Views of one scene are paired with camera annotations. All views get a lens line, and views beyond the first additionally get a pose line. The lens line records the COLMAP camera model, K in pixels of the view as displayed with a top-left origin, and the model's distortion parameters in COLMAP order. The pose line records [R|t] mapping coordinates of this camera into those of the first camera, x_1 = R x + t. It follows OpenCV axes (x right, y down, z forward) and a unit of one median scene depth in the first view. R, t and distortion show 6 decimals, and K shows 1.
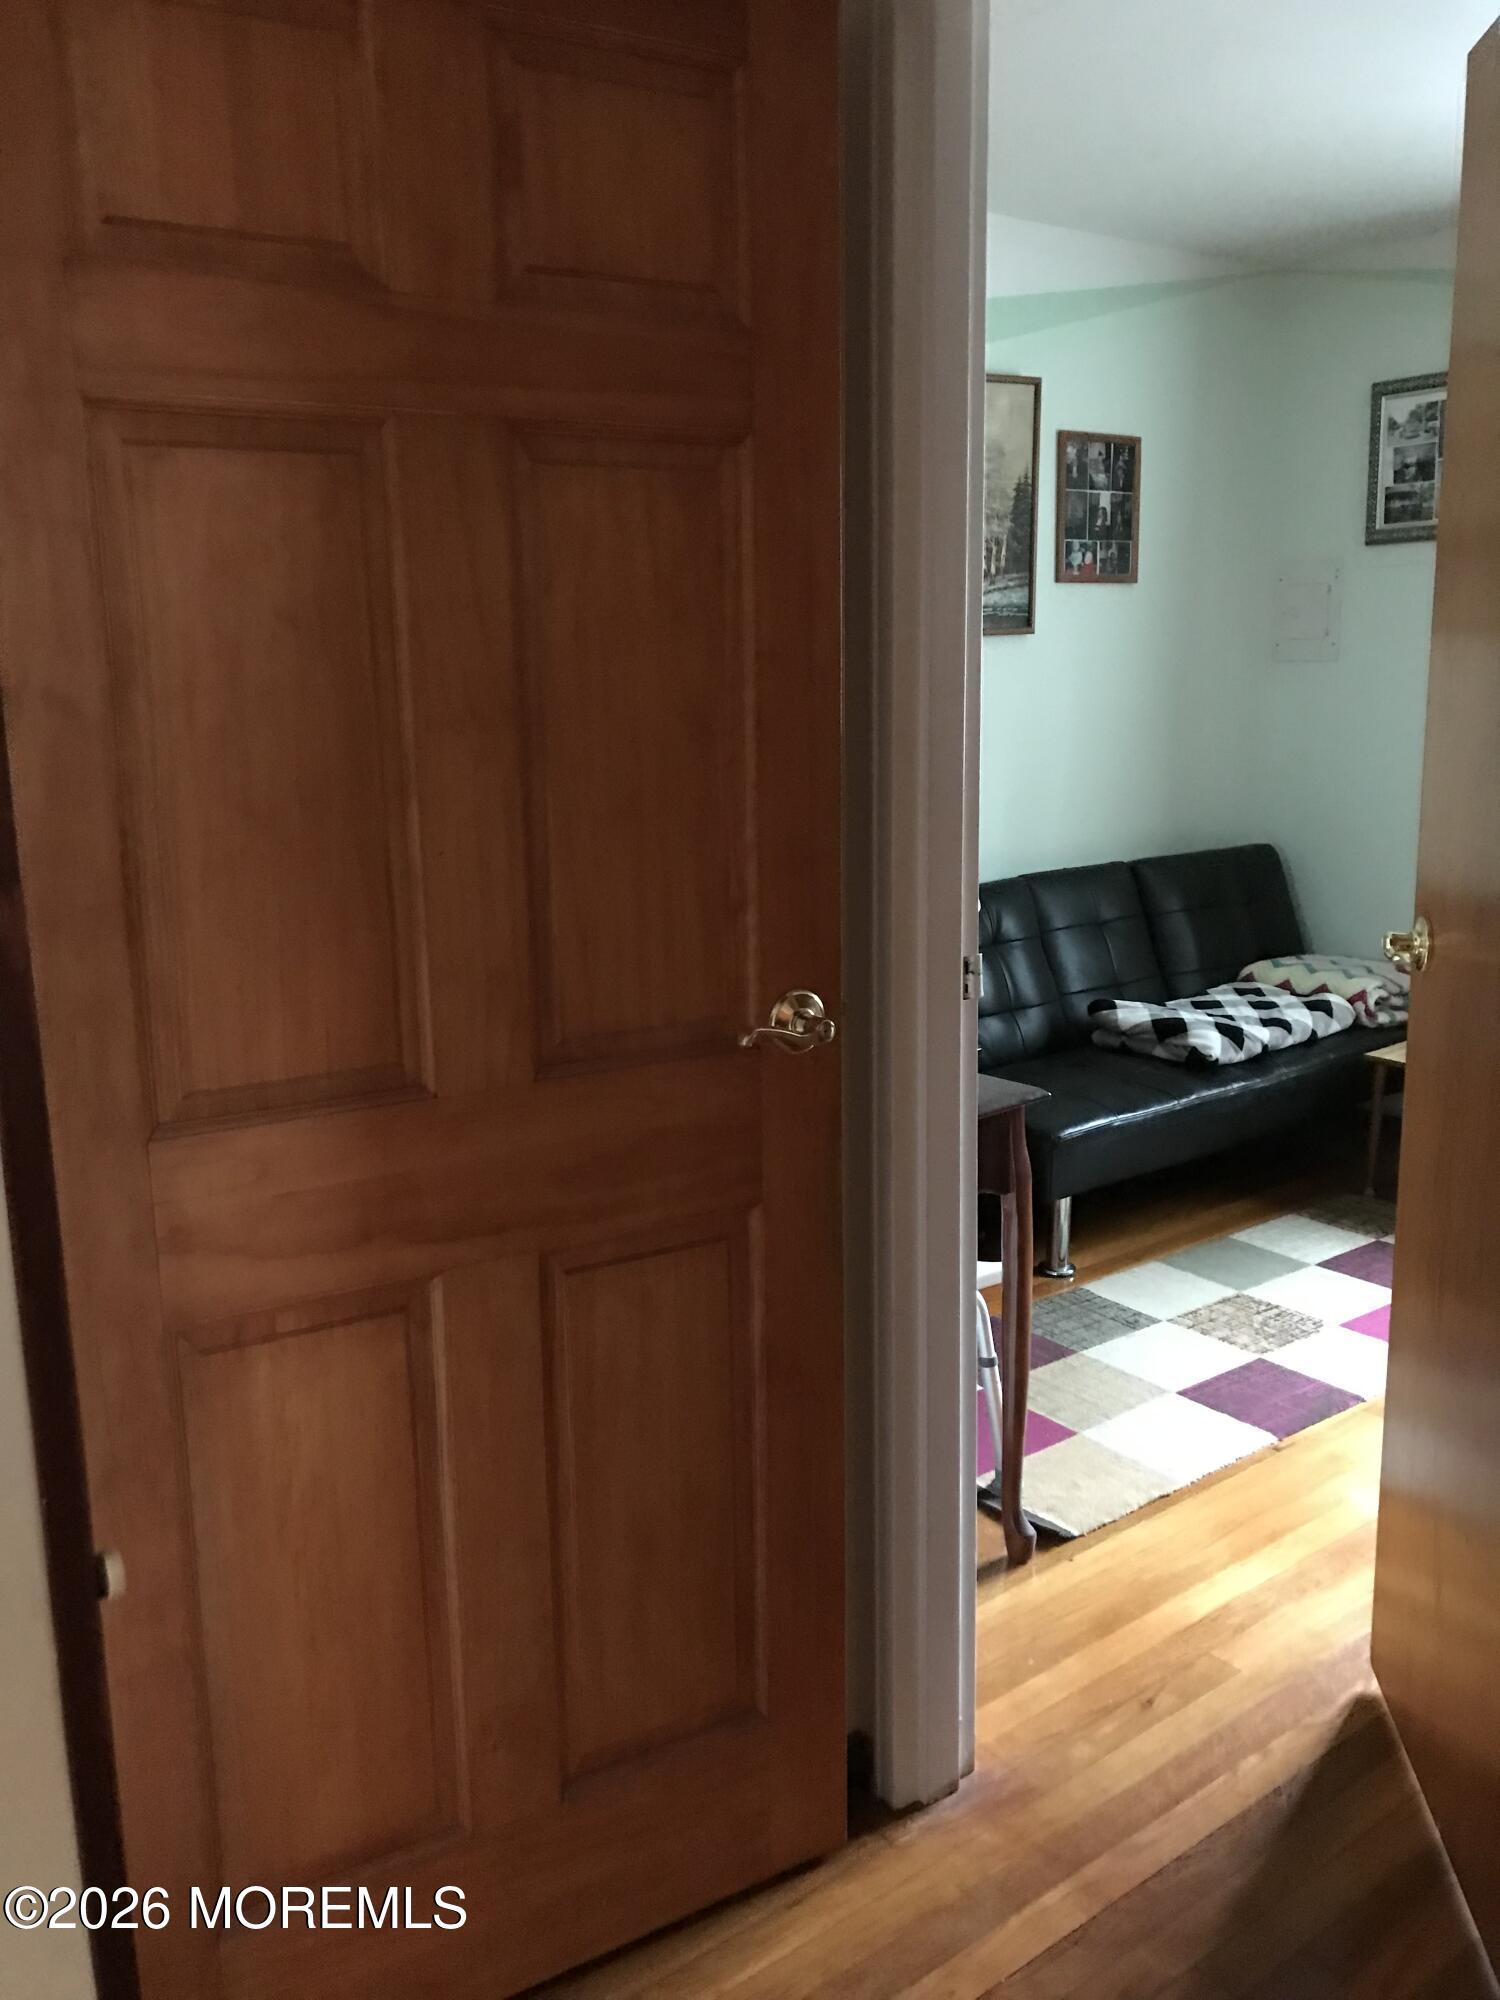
lens RADIAL K [[1646.2, 0, 757.1], [0, 1646.2, 995.9], [0, 0, 1]] dist [0.029193, -0.029861]
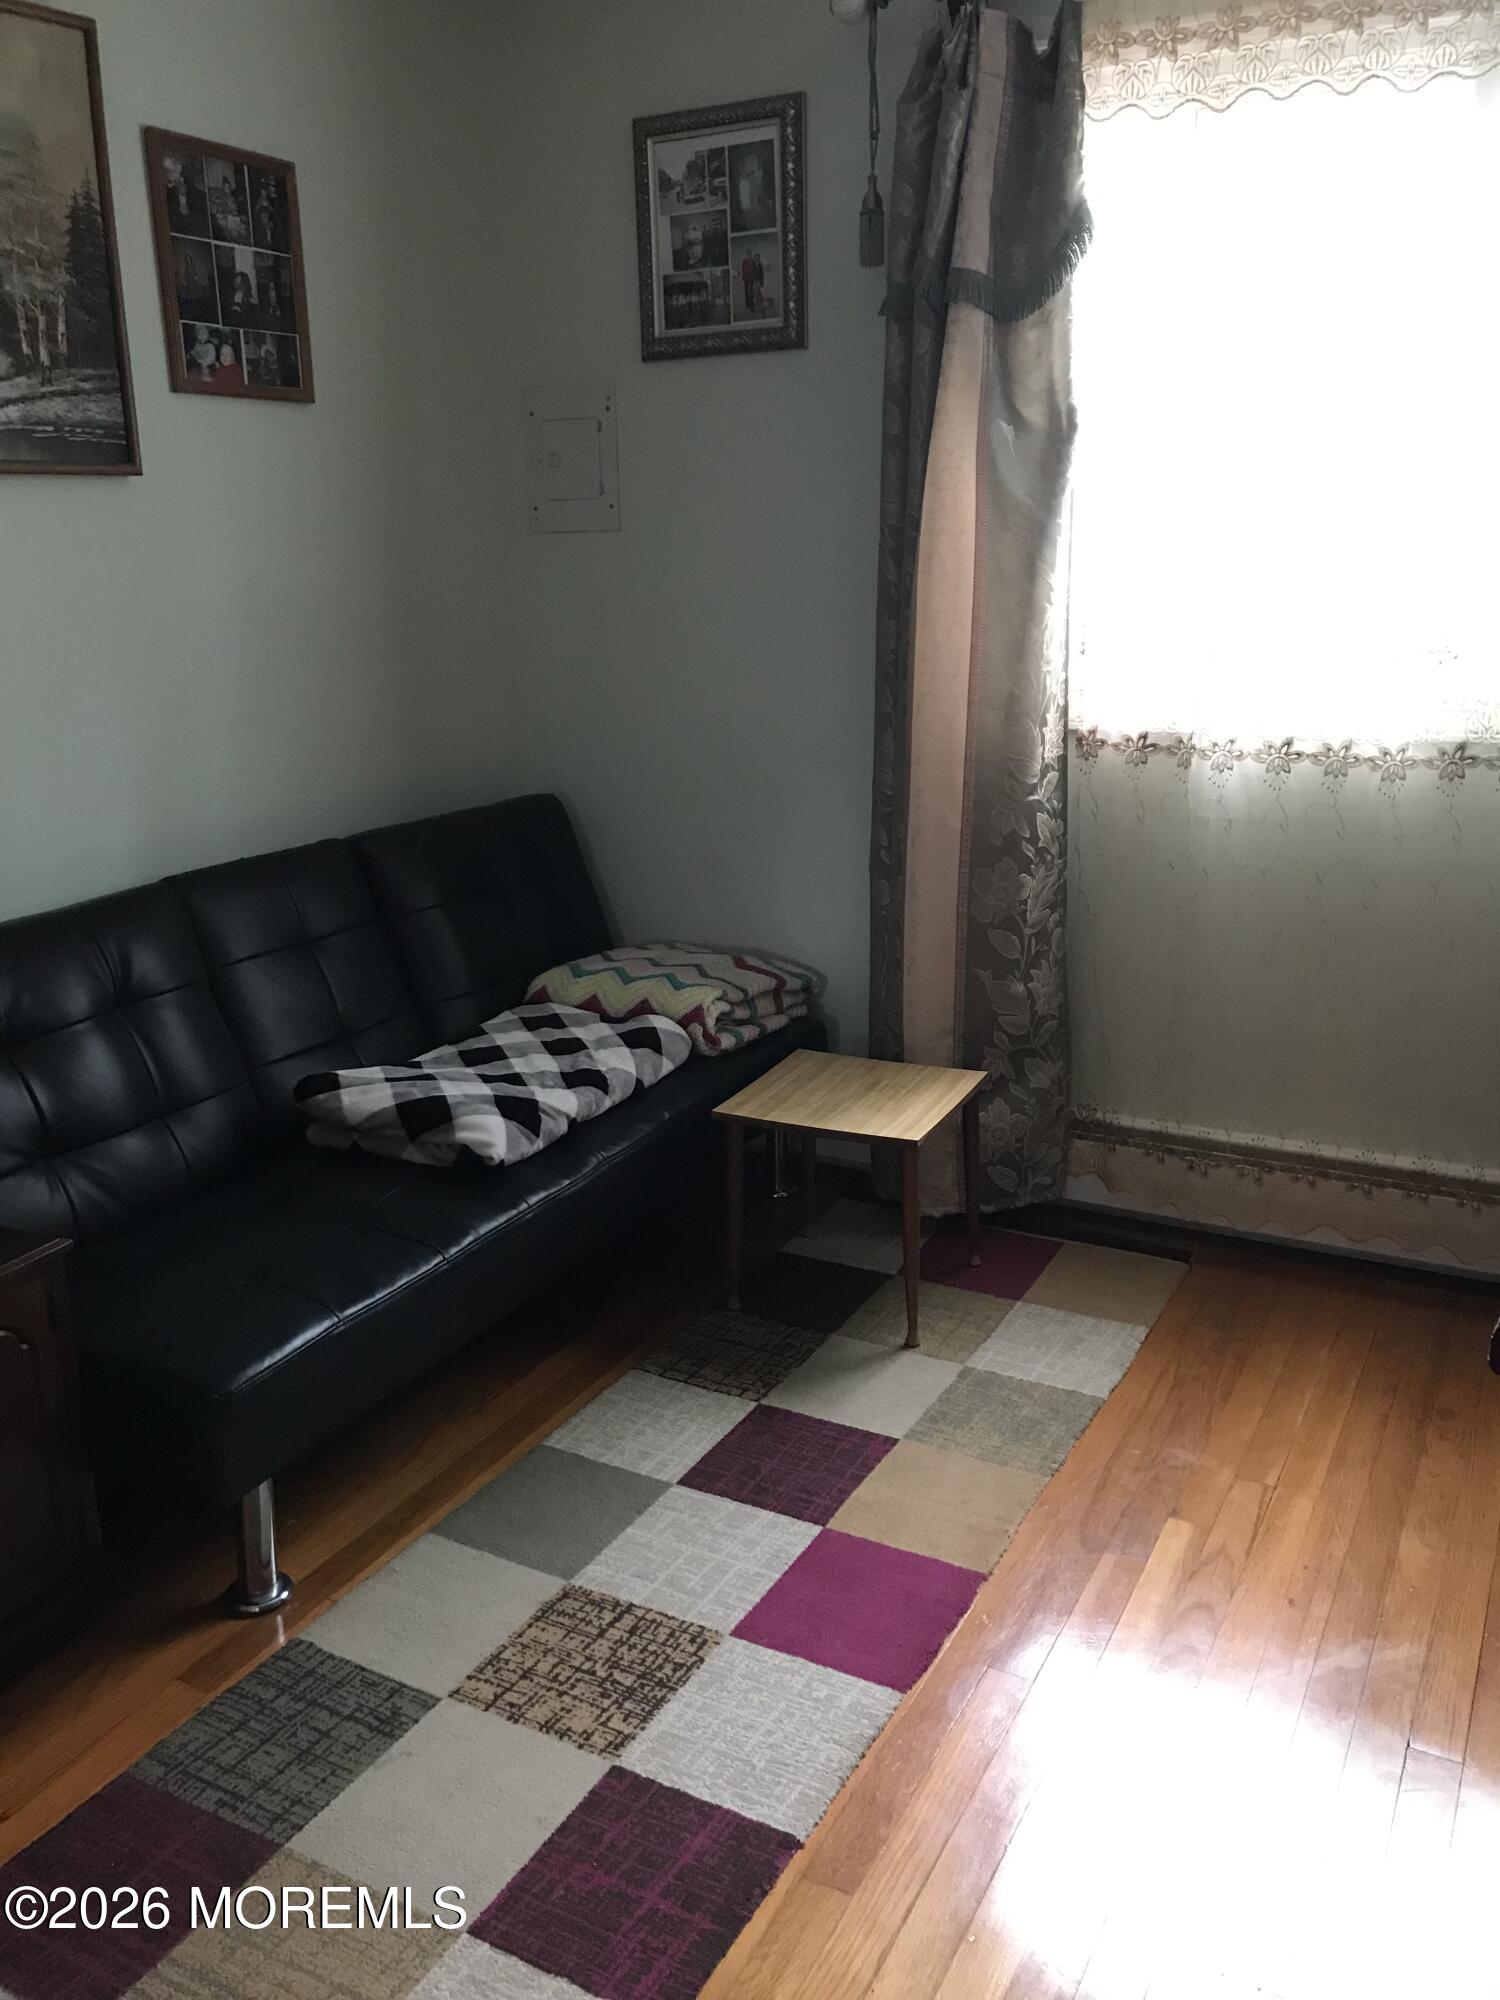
lens RADIAL K [[1646.2, 0, 747.9], [0, 1646.2, 993.9], [0, 0, 1]] dist [0.029193, -0.029861]
pose [[0.914373, -0.104332, 0.391199, 0.114138], [0.081313, 0.993862, 0.075005, -0.059342], [-0.396623, -0.036773, 0.917245, 0.353207]]
